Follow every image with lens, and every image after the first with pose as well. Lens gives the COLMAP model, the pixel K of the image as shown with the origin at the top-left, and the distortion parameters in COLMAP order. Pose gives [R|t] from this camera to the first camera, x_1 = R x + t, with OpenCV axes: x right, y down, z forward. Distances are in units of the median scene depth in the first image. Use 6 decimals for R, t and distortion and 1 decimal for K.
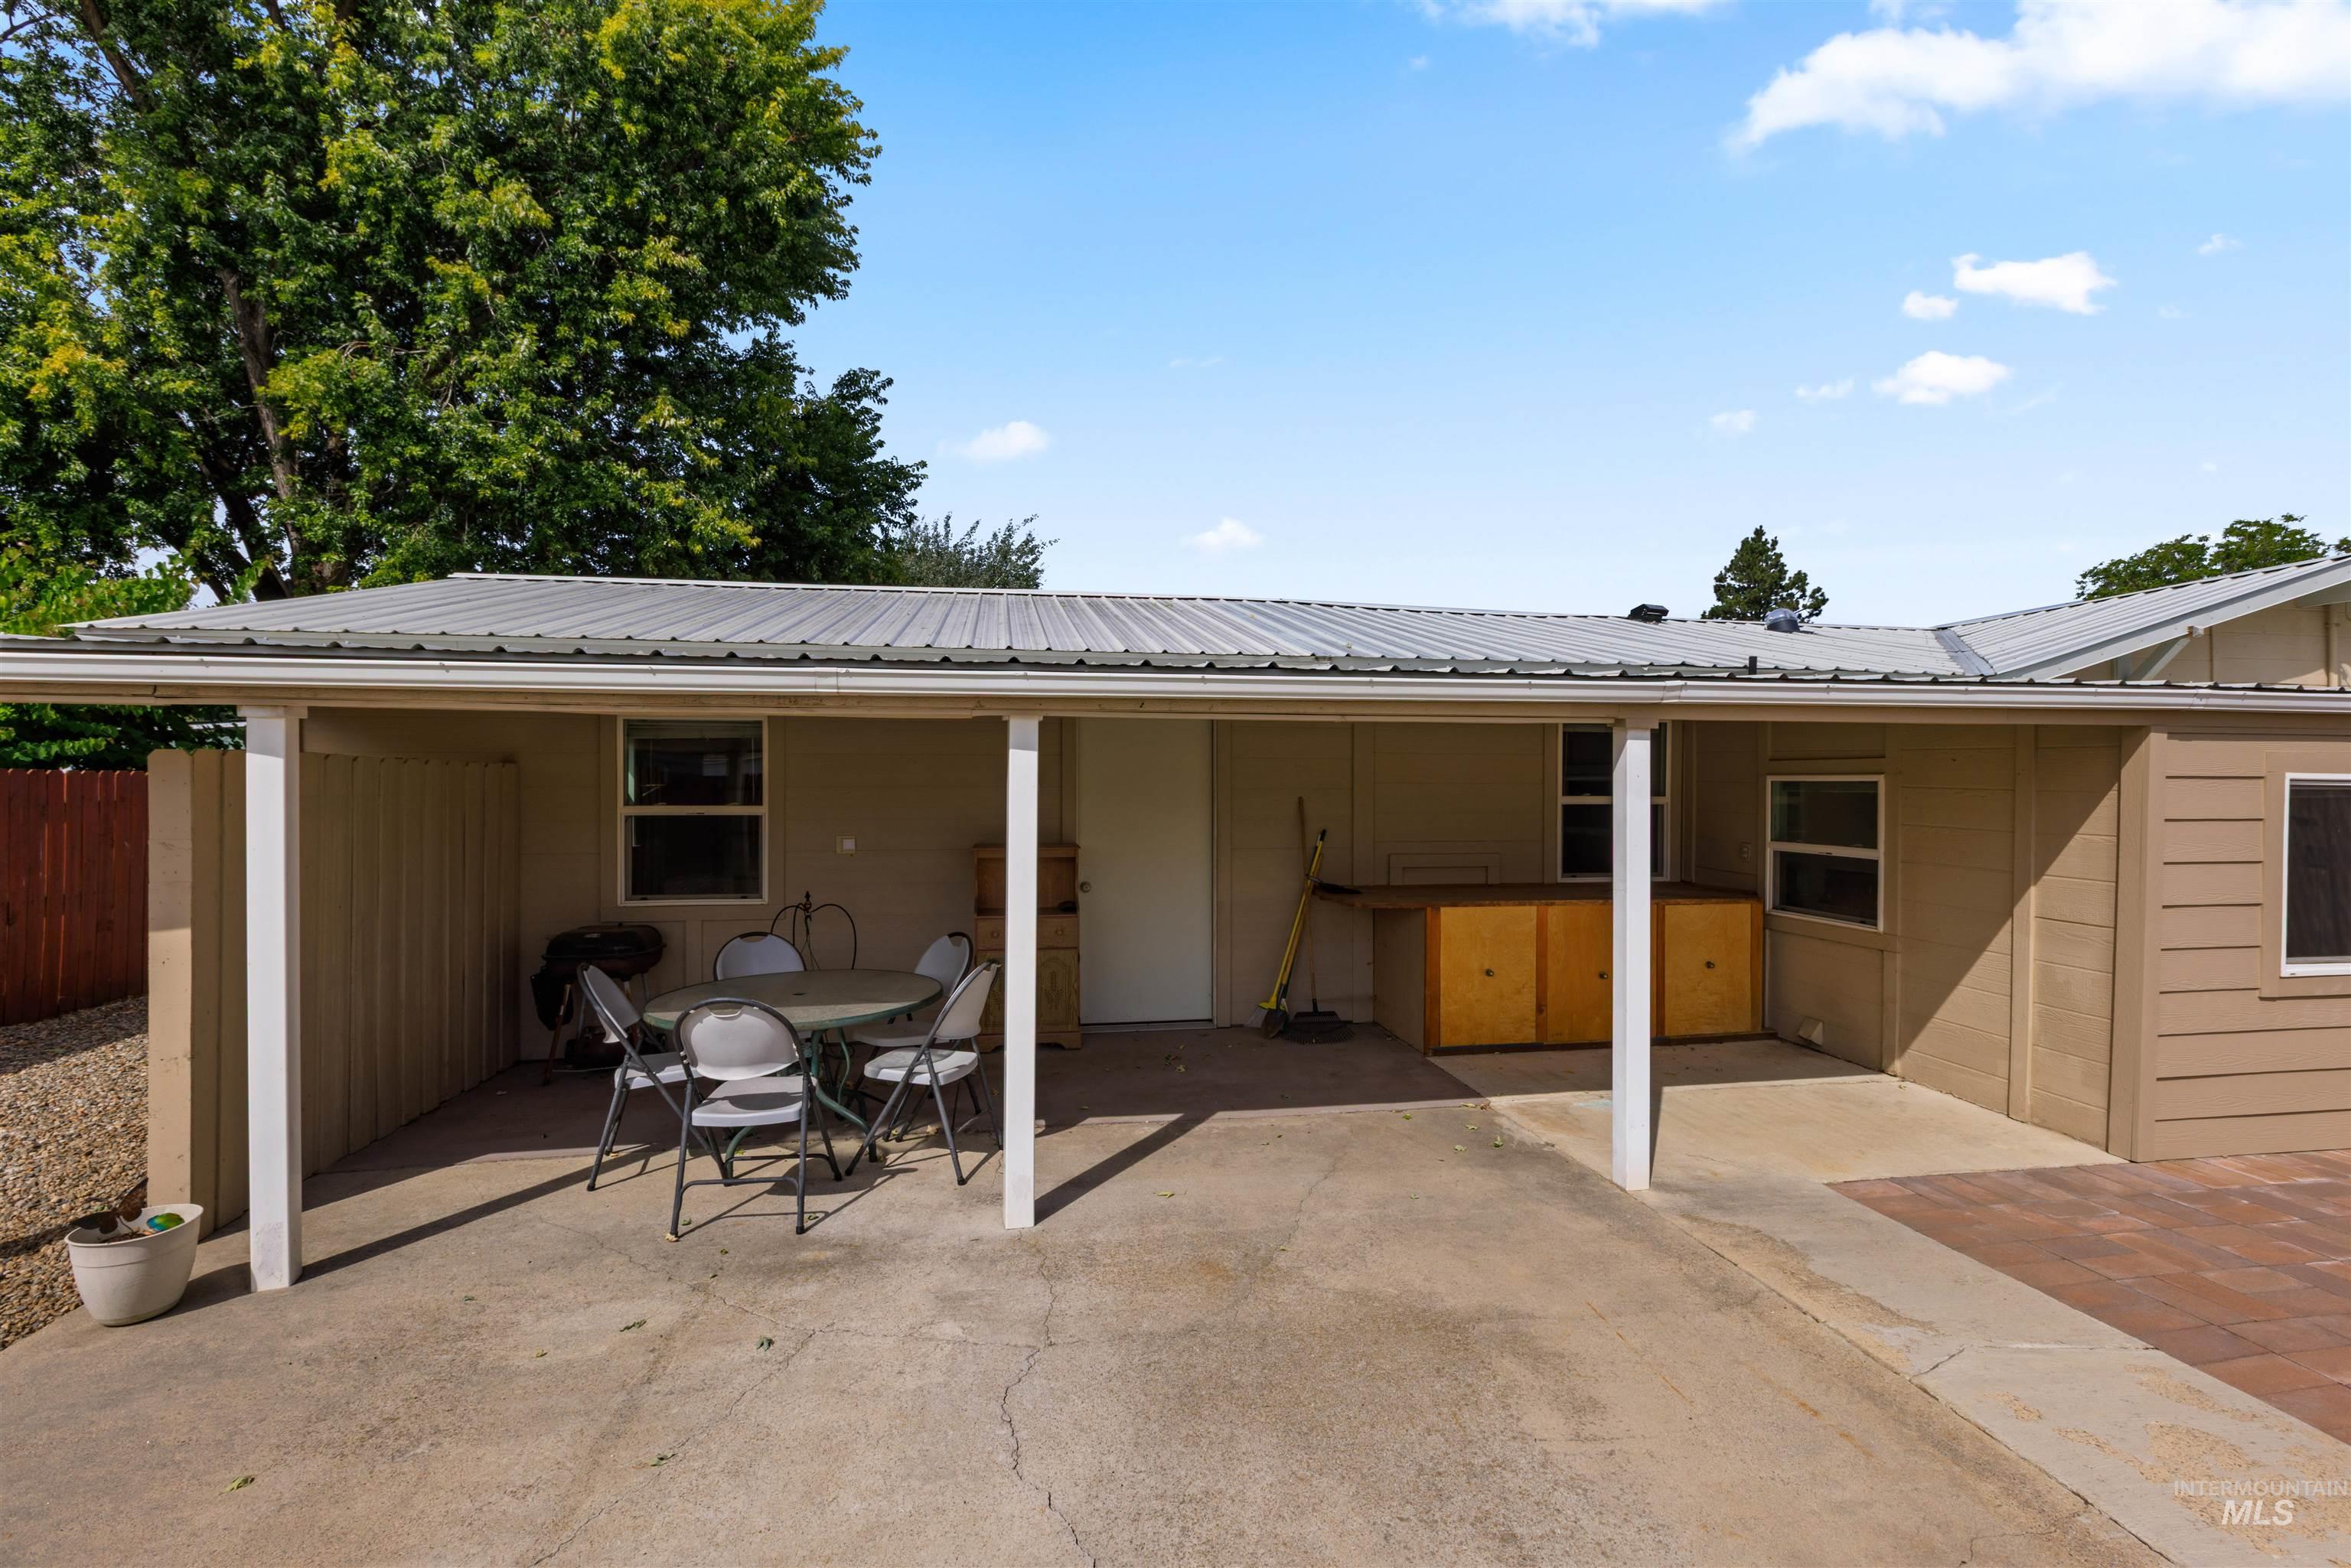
lens RADIAL K [[1047.7, 0, 1168.7], [0, 1047.7, 798.5], [0, 0, 1]] dist [0.000525, -0.000453]
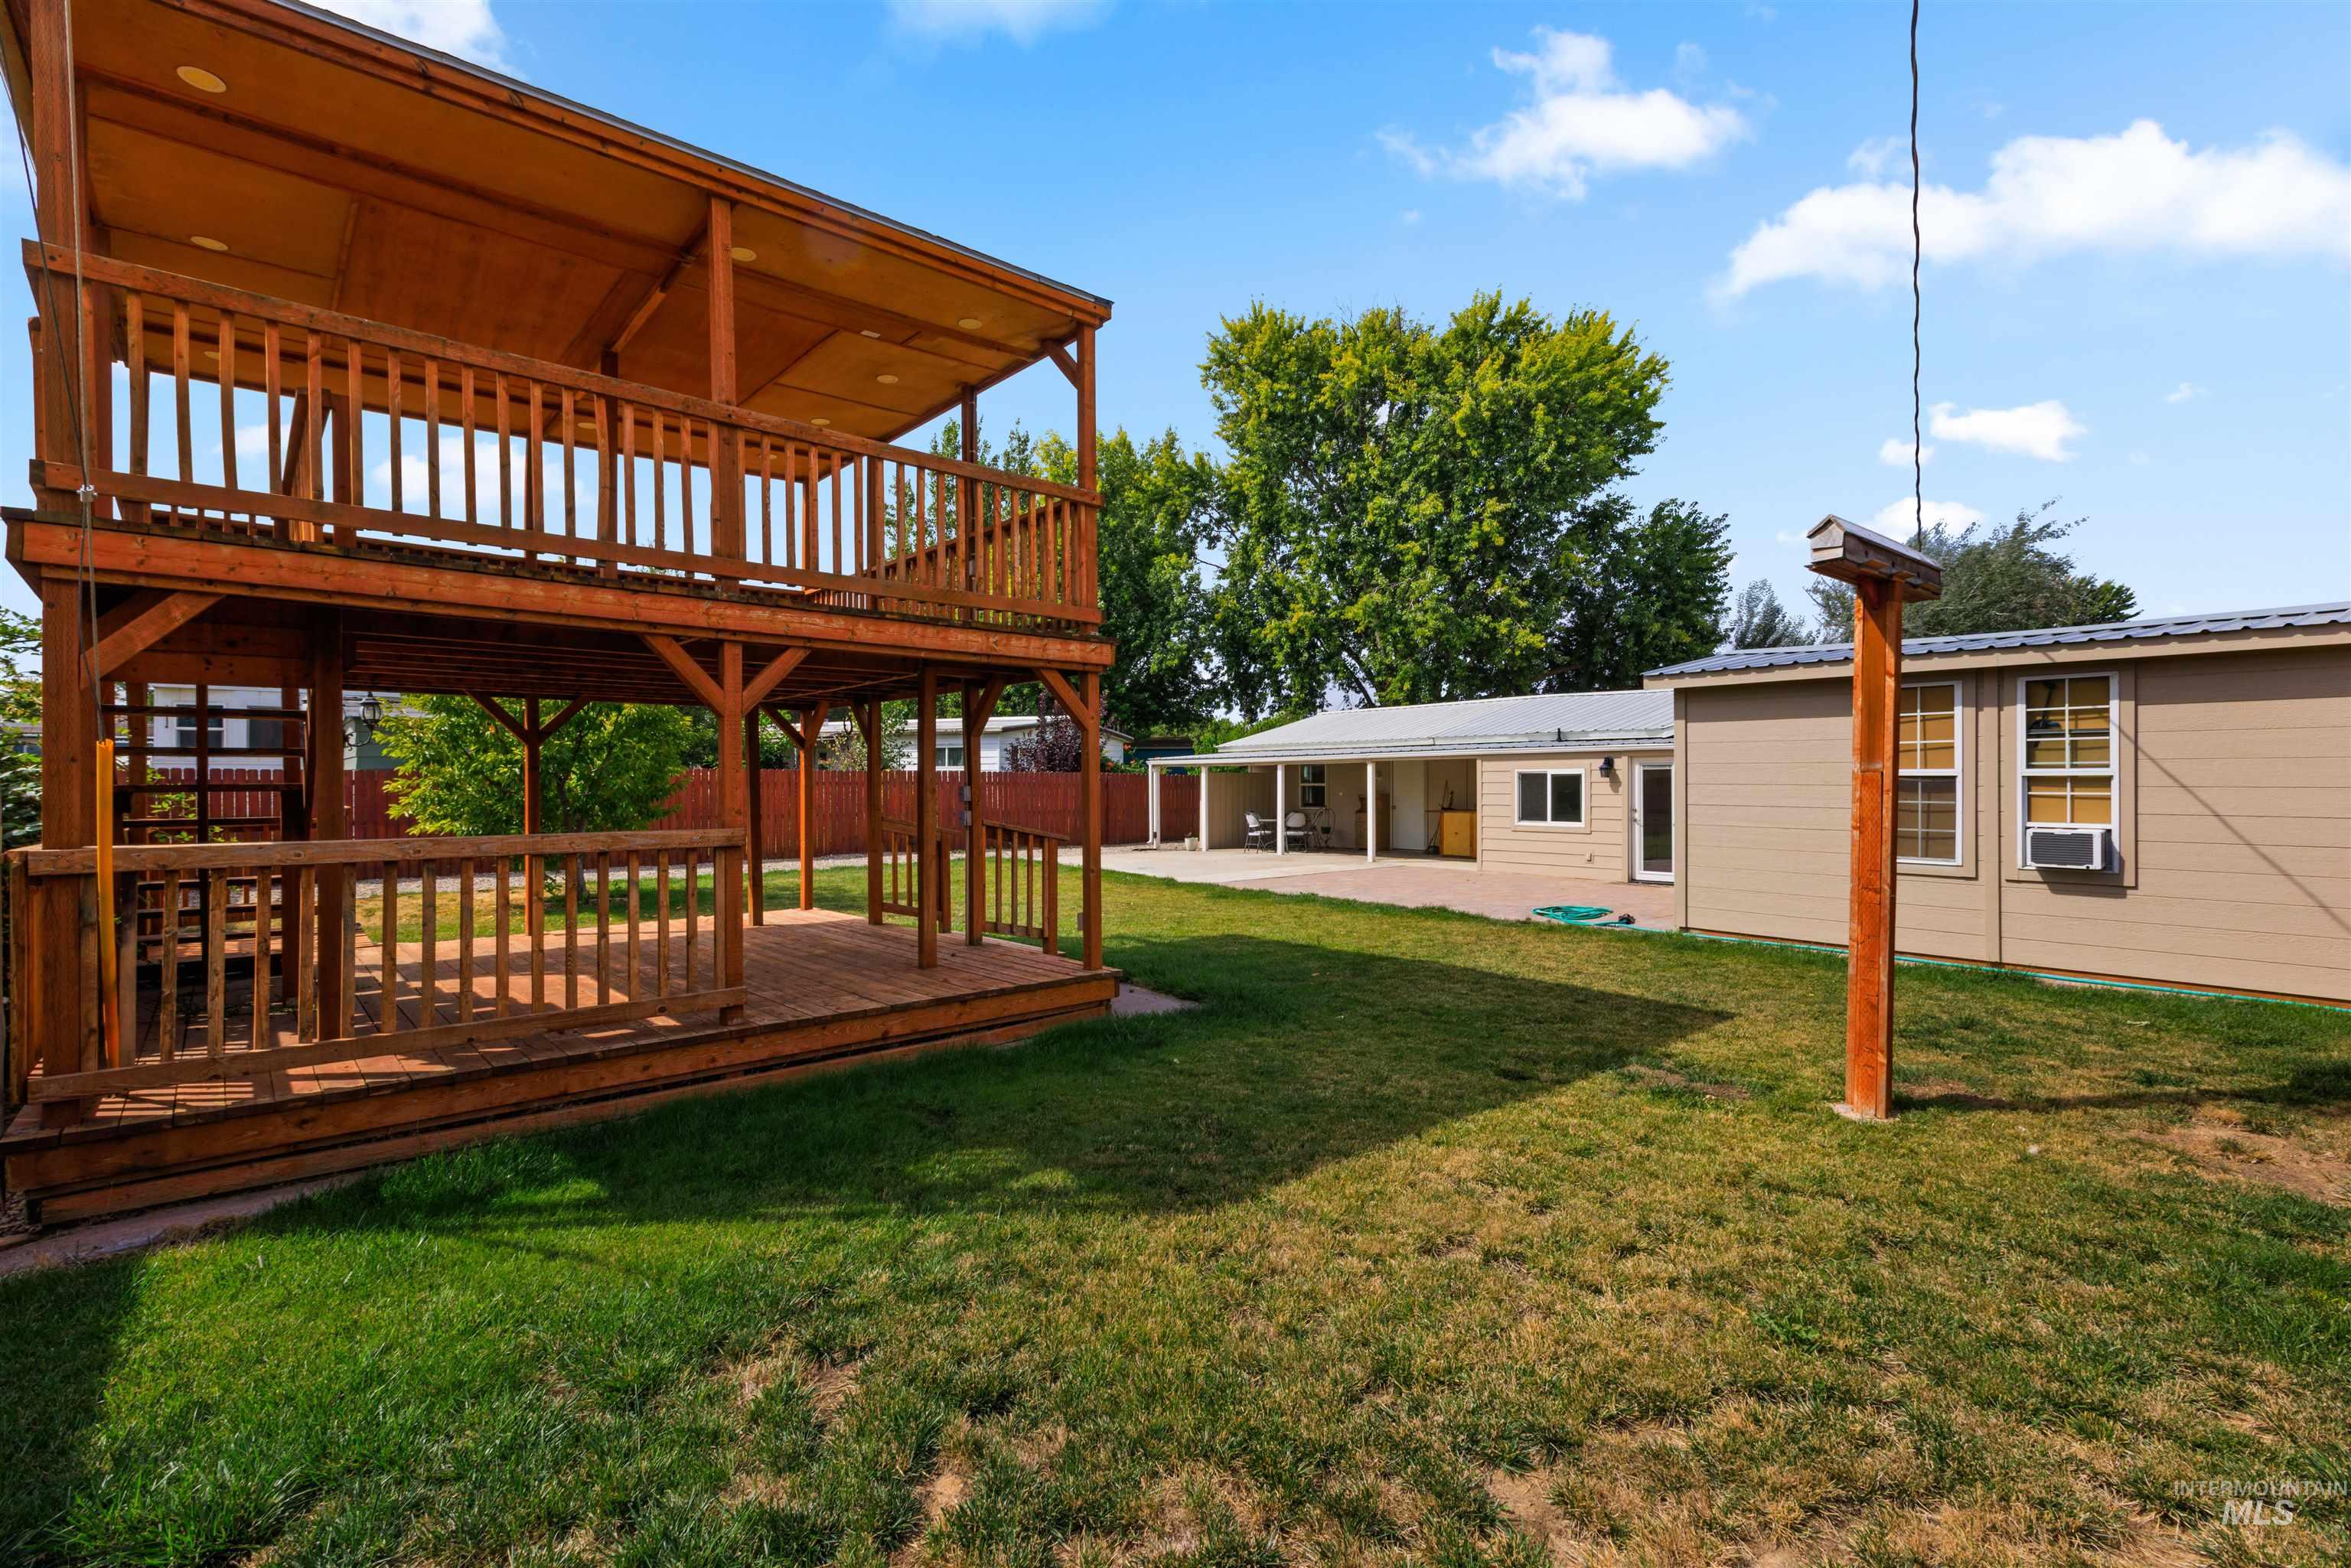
lens RADIAL K [[1047.7, 0, 1176.3], [0, 1047.7, 787.5], [0, 0, 1]] dist [0.000525, -0.000453]
pose [[0.473261, -0.001325, -0.880921, 0.949597], [-0.012290, 0.999892, -0.008106, 0.020176], [0.880836, 0.014663, 0.473194, -0.421274]]
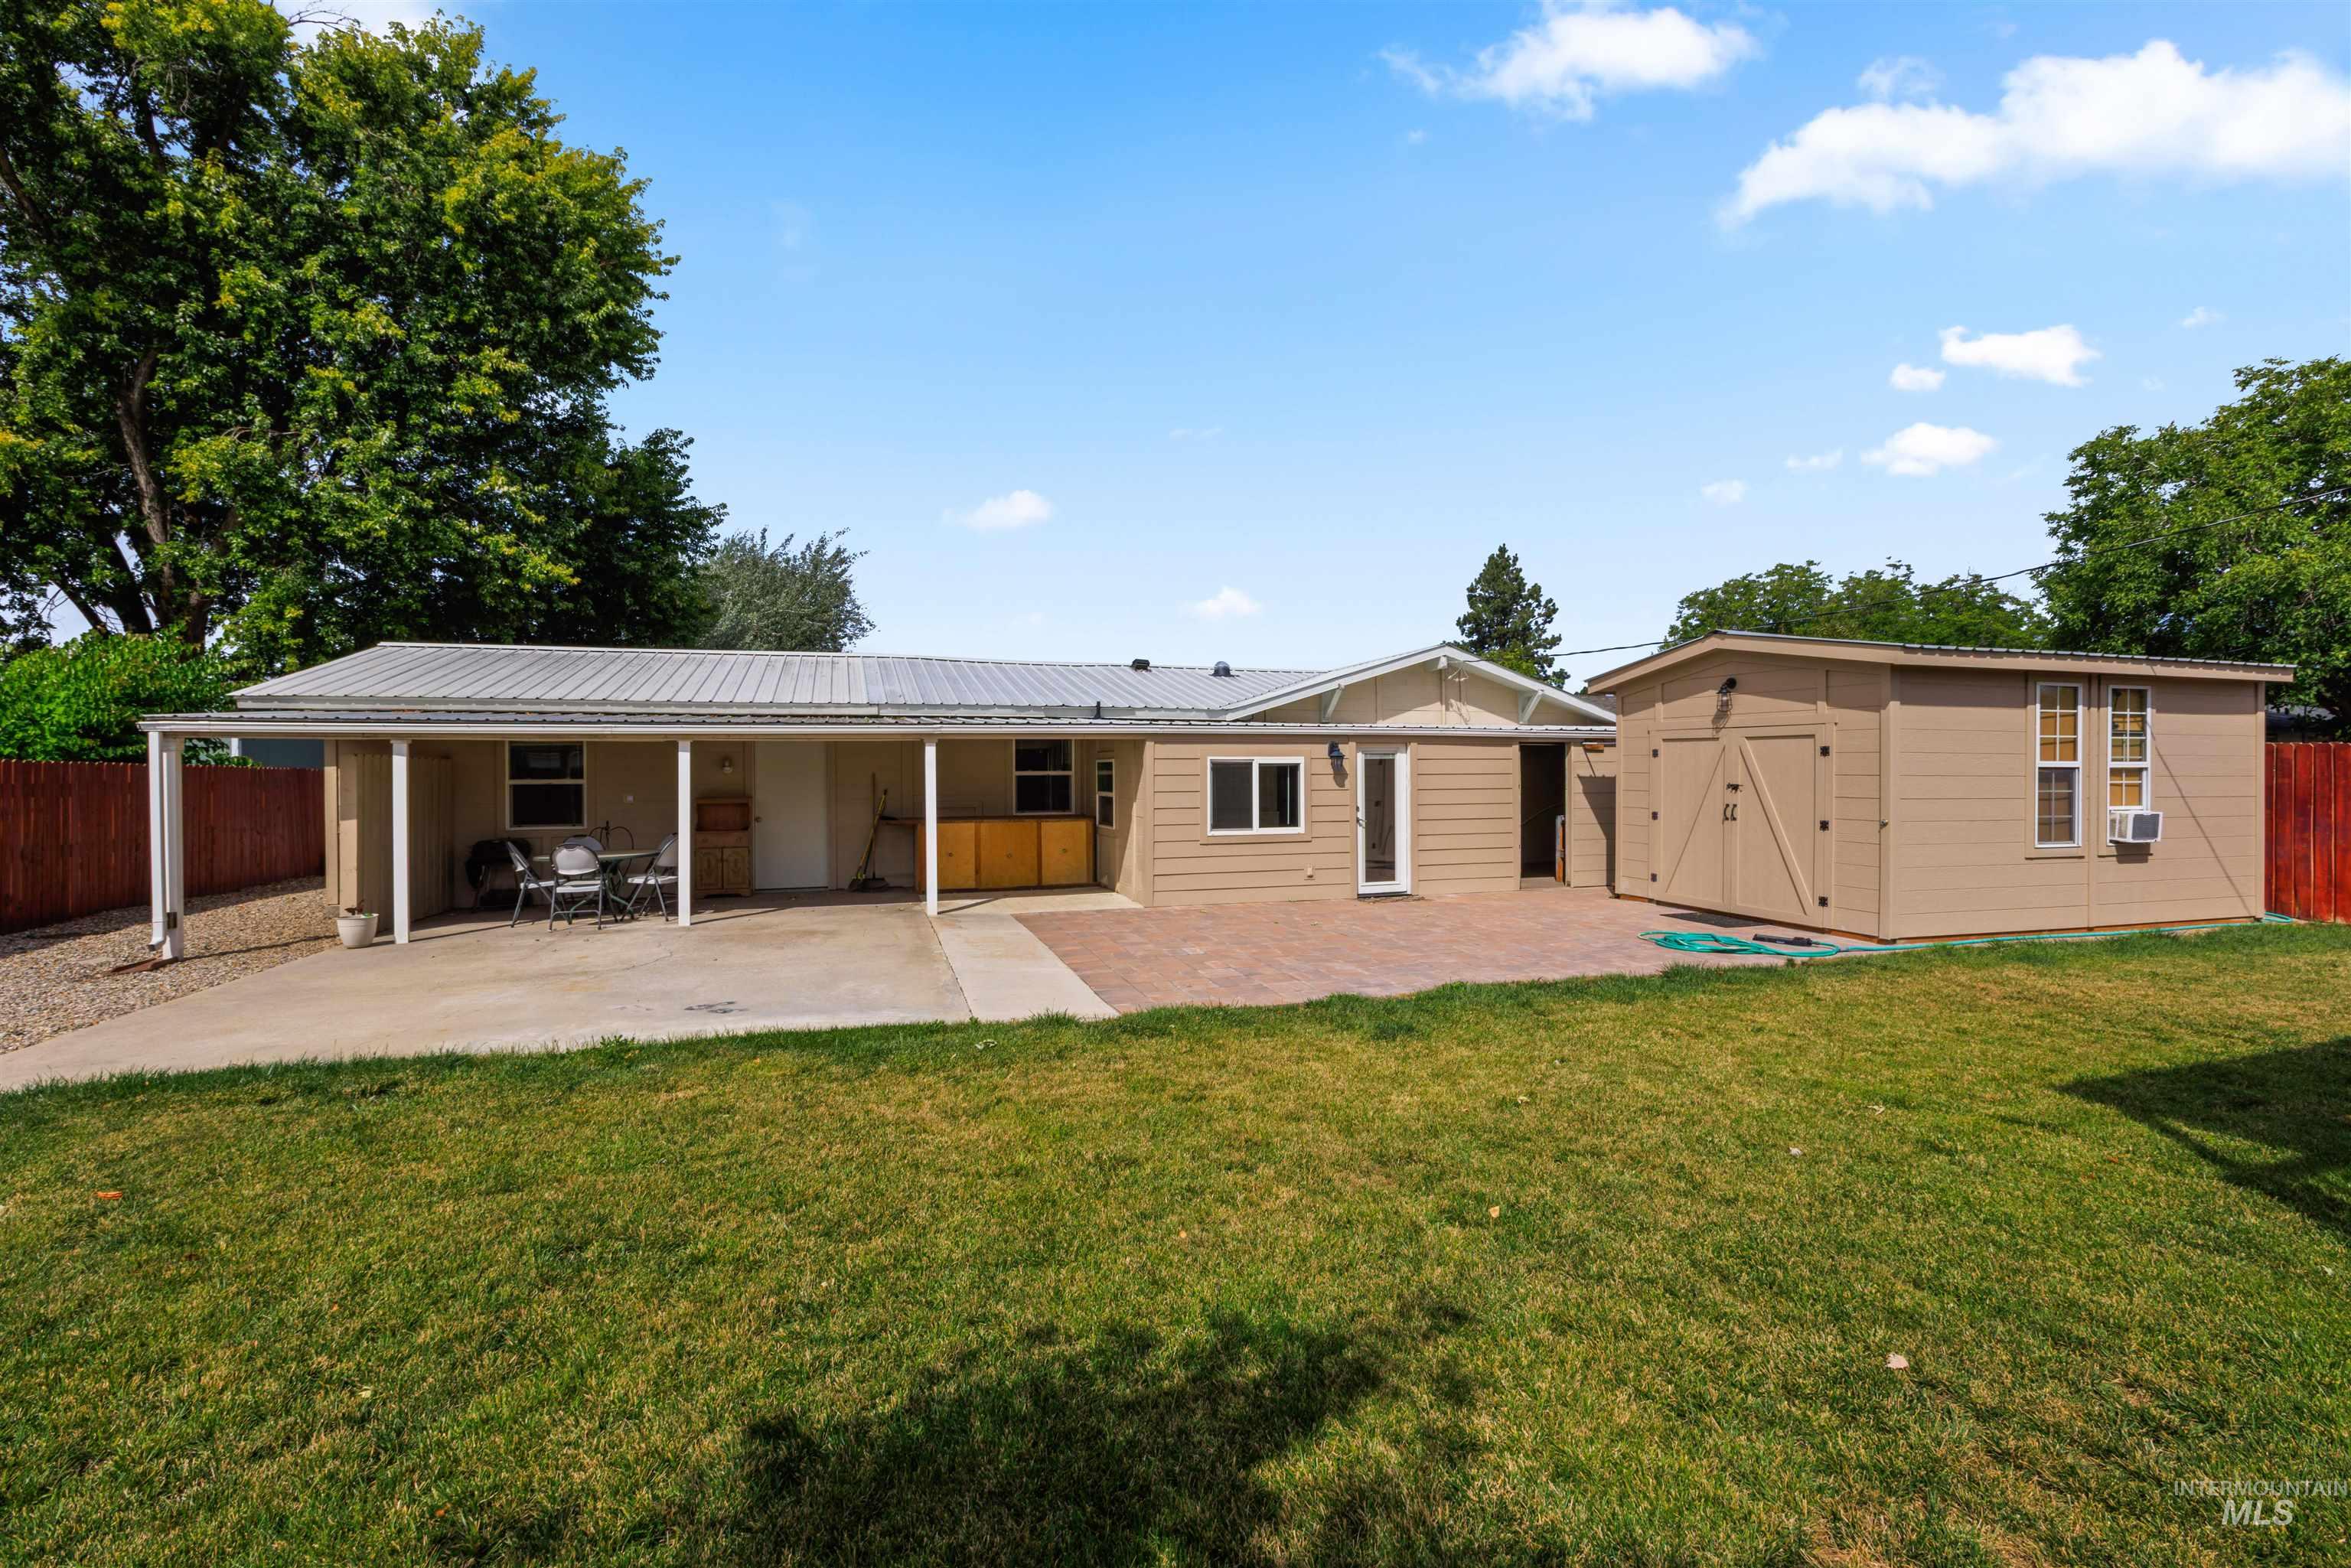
lens RADIAL K [[1047.7, 0, 1131.3], [0, 1047.7, 792.8], [0, 0, 1]] dist [0.000525, -0.000453]
pose [[0.993775, -0.010678, 0.110889, 0.139121], [0.010465, 0.999942, 0.002499, 0.013039], [-0.110910, -0.001323, 0.993830, -0.357364]]
